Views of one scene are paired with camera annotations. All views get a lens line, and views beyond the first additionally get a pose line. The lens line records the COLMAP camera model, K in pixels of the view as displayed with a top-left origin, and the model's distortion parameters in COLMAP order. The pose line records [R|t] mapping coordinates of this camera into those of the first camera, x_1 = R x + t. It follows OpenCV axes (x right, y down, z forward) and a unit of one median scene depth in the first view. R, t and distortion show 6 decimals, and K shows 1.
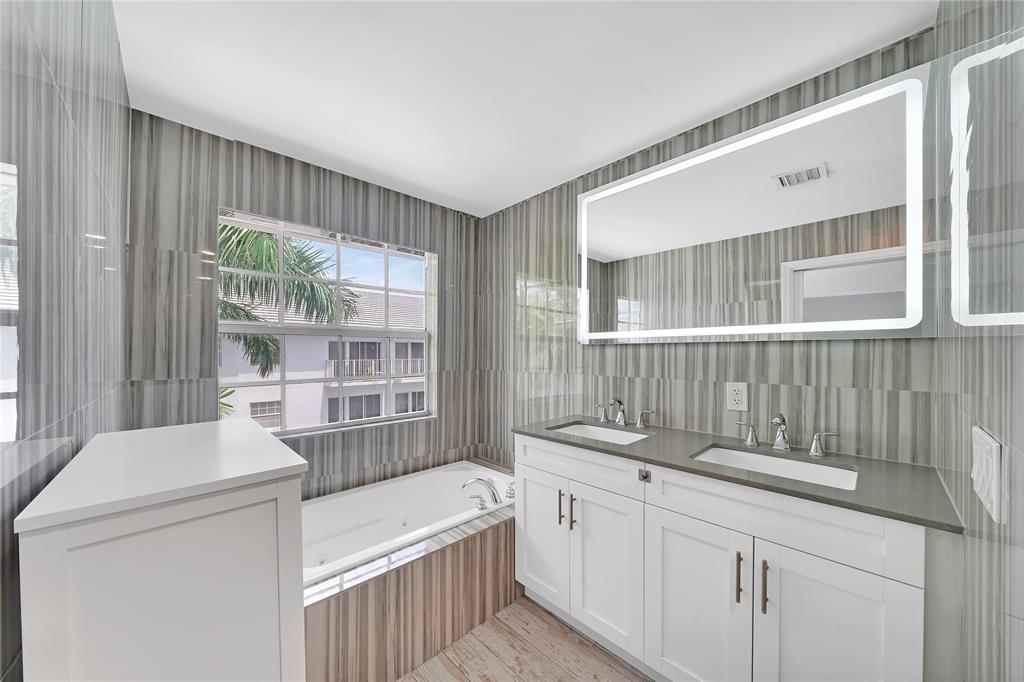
lens RADIAL K [[350.6, 0, 509.3], [0, 350.6, 349.8], [0, 0, 1]] dist [-0.001744, 0.000041]
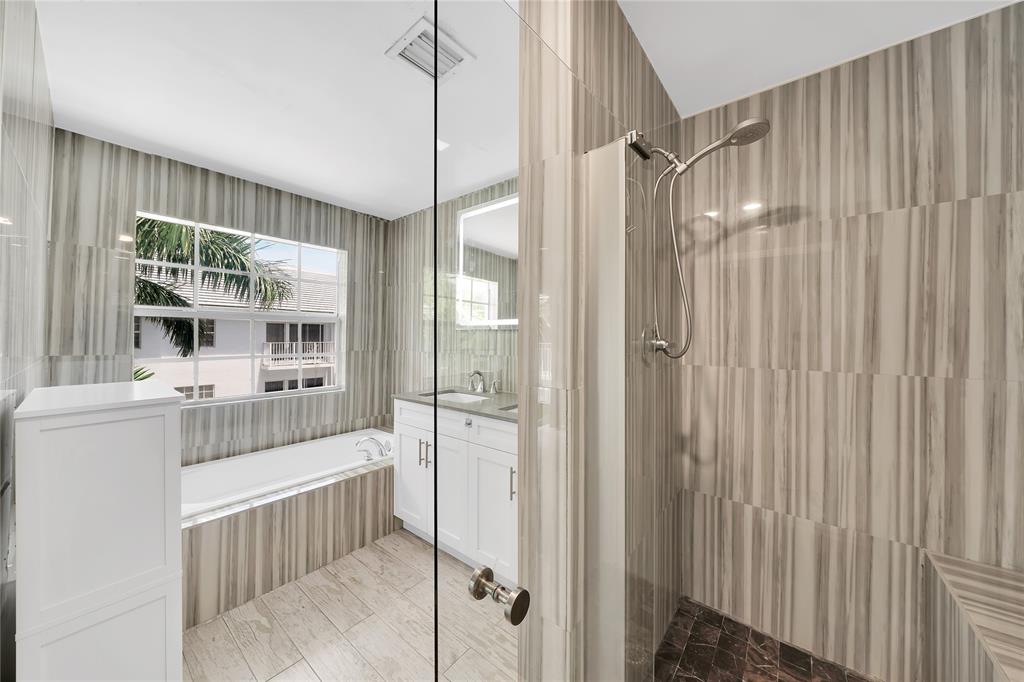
lens RADIAL K [[353.9, 0, 514.4], [0, 353.9, 330.7], [0, 0, 1]] dist [0.000974, 0.000009]
pose [[0.992419, 0.012088, 0.122307, 0.254586], [-0.011078, 0.999899, -0.008928, -0.003410], [-0.122403, 0.007505, 0.992452, -0.294153]]
